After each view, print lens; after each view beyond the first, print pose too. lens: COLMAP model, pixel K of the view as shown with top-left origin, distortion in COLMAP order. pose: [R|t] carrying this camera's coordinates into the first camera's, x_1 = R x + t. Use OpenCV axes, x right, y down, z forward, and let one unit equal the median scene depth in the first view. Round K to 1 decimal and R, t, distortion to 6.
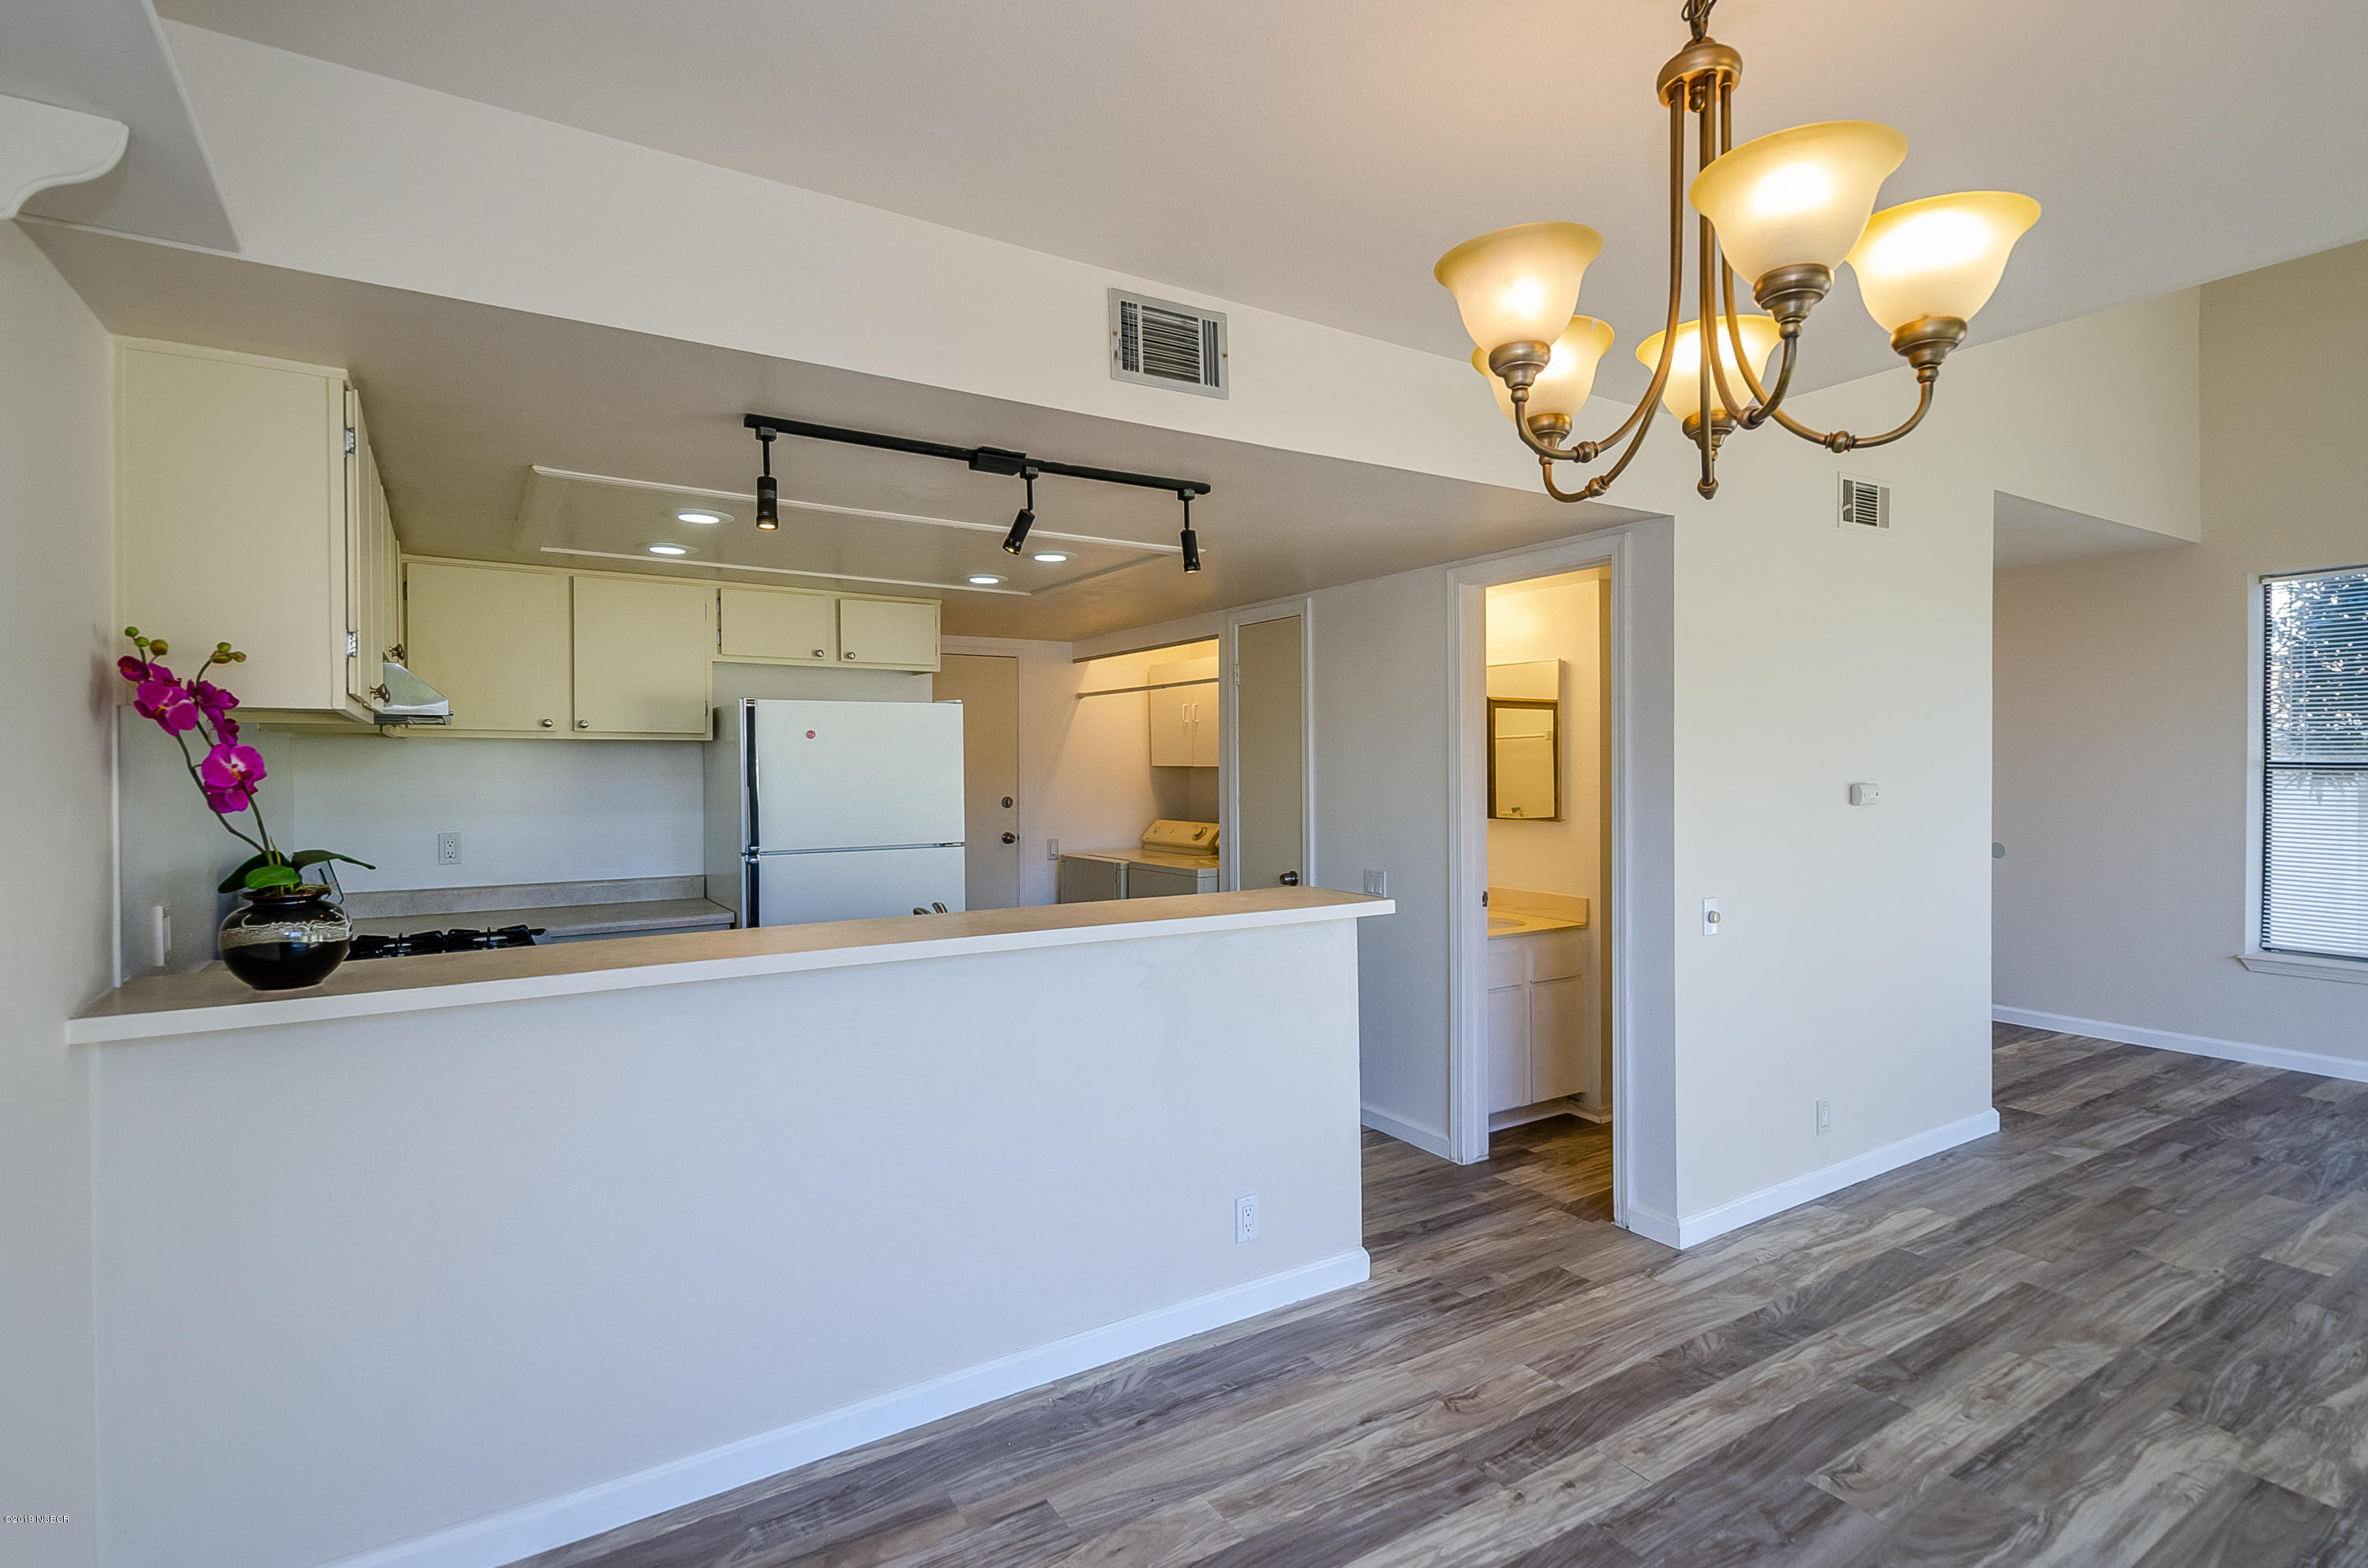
lens RADIAL K [[1115.0, 0, 1193.2], [0, 1115.0, 772.4], [0, 0, 1]] dist [0.005017, 0.000218]
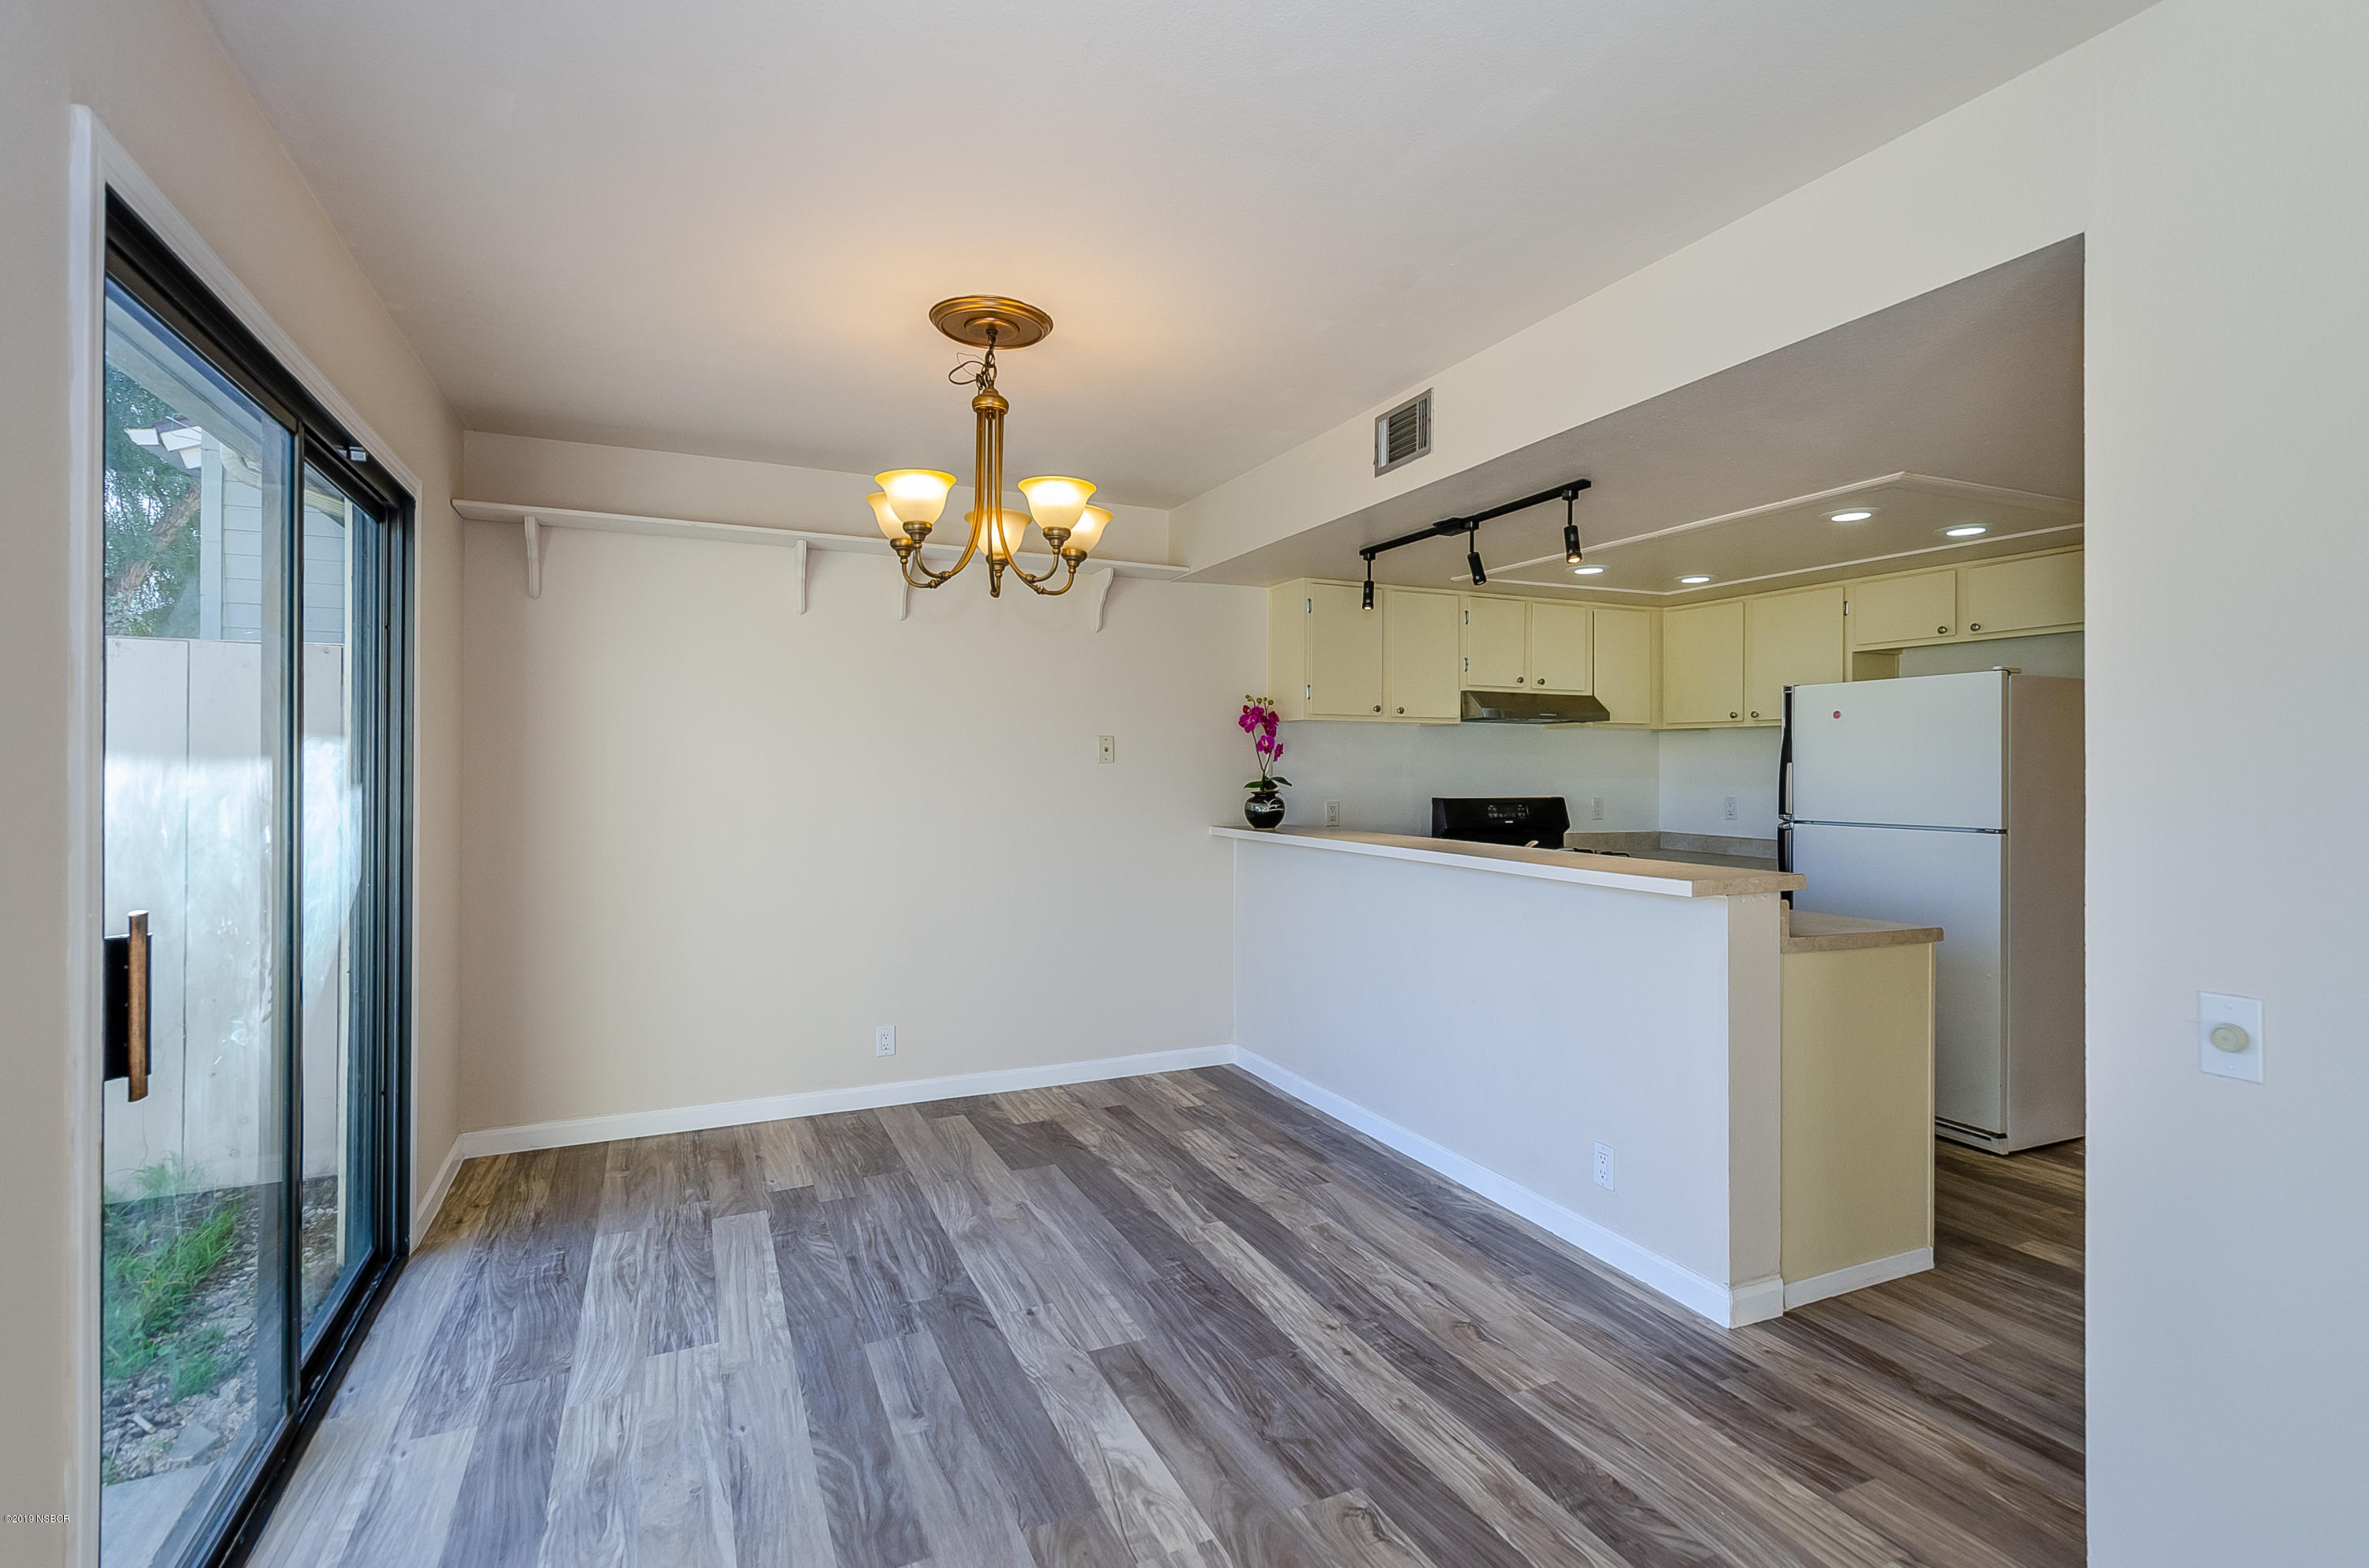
lens RADIAL K [[1106.9, 0, 1202.9], [0, 1106.9, 760.3], [0, 0, 1]] dist [0.014831, -0.004385]
pose [[-0.113911, -0.002394, -0.993488, 1.180011], [-0.010205, 0.999947, -0.001239, 0.025845], [0.993439, 0.009997, -0.113929, 0.775103]]
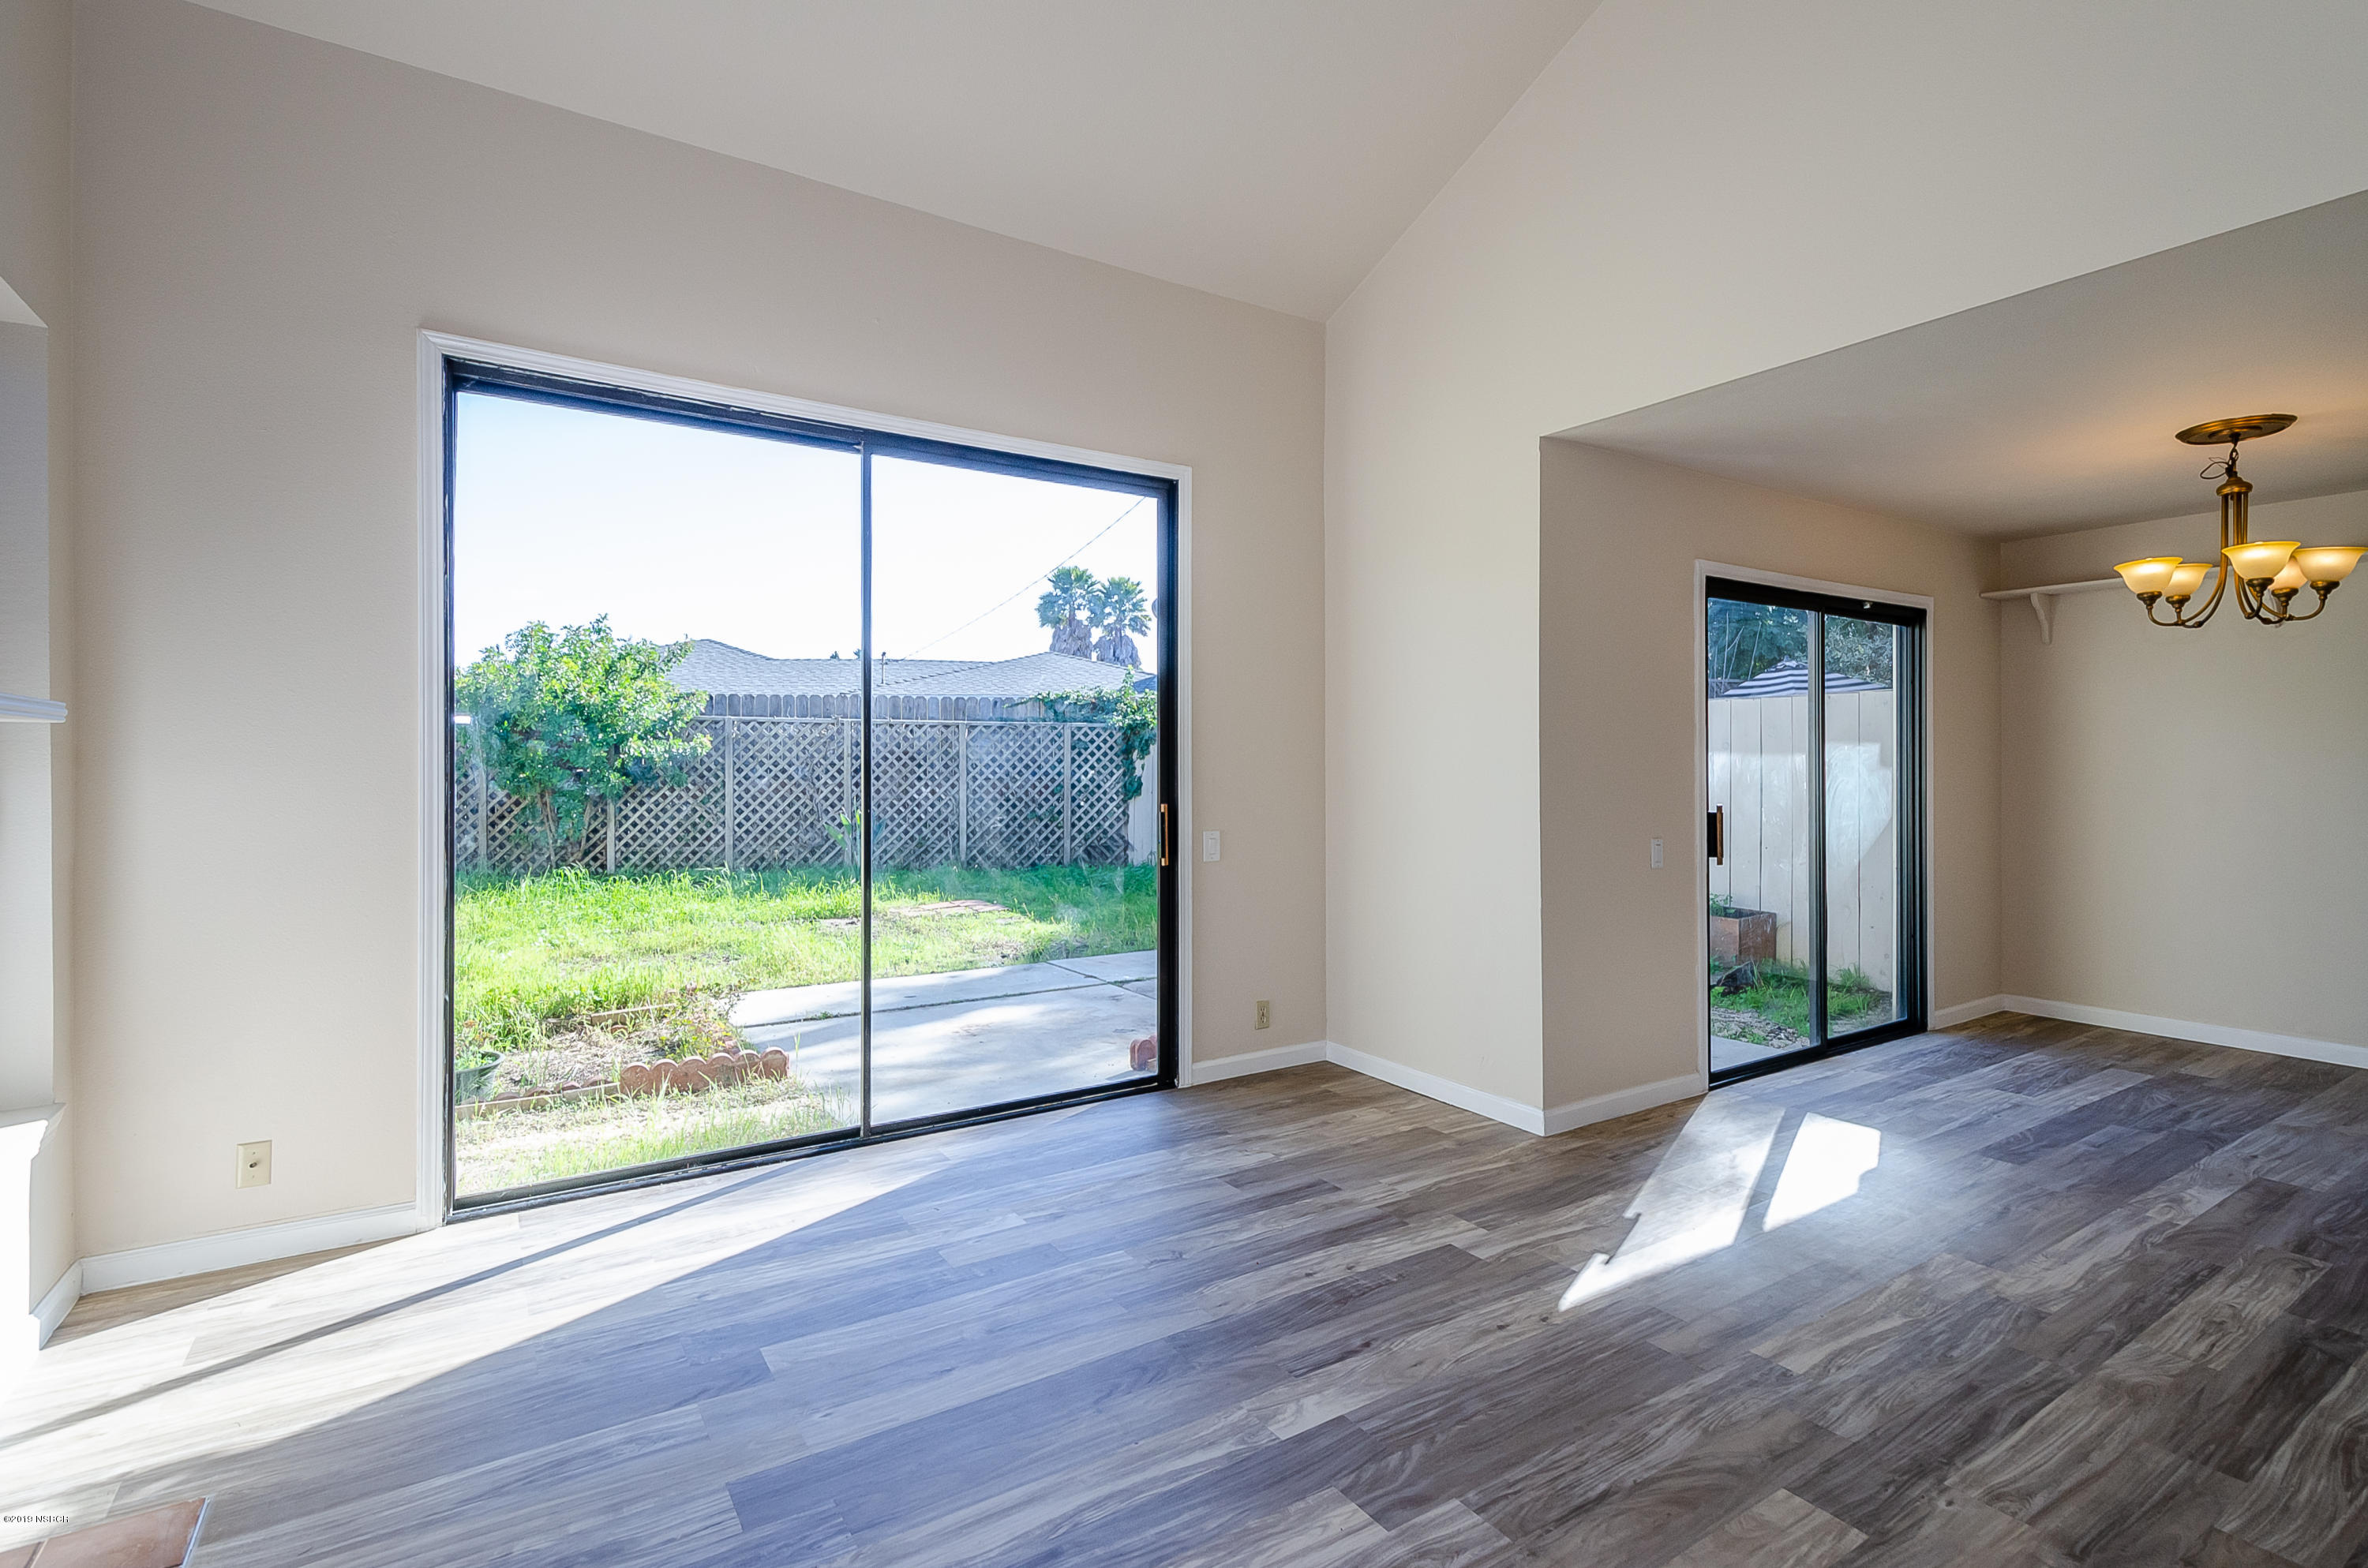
lens RADIAL K [[1106.4, 0, 1202.4], [0, 1106.4, 760.3], [0, 0, 1]] dist [0.014831, -0.004385]
pose [[-0.999708, 0.006795, -0.023185, 1.507546], [0.006746, 0.999975, 0.002202, 0.026870], [0.023200, 0.002045, -0.999729, 1.813301]]
